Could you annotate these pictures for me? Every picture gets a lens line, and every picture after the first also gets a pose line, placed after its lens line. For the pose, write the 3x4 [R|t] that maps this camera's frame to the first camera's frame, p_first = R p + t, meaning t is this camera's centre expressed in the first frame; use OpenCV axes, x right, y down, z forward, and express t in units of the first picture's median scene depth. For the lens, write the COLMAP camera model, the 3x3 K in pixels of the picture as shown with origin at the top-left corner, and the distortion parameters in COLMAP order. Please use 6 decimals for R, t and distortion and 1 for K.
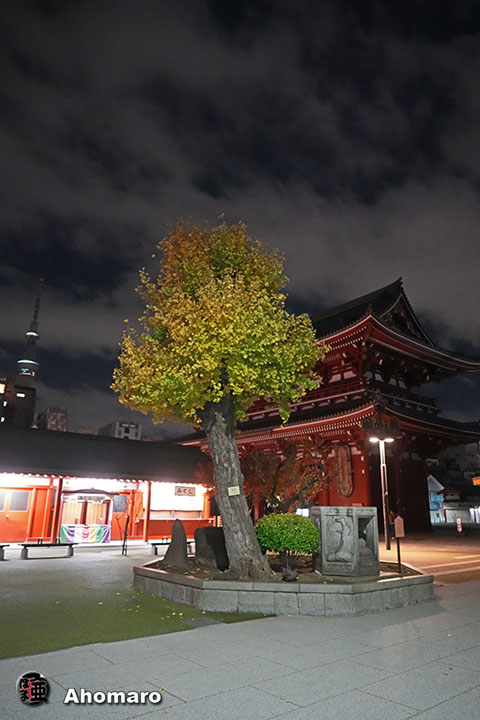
lens RADIAL K [[487.3, 0, 232.1], [0, 487.3, 376.2], [0, 0, 1]] dist [-0.022969, 0.012171]
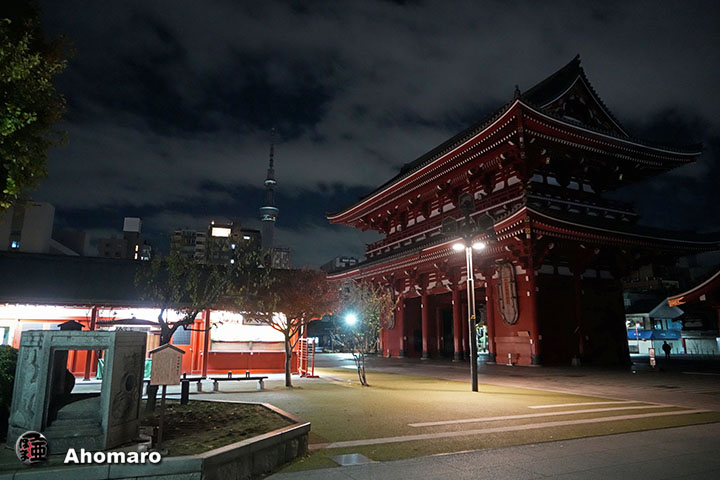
lens RADIAL K [[487.3, 0, 358.1], [0, 487.3, 242.0], [0, 0, 1]] dist [-0.022969, 0.012171]
pose [[0.971955, -0.058272, -0.227834, 0.159990], [0.072448, 0.995890, 0.054353, 0.036407], [0.223730, -0.069335, 0.972182, 0.117333]]
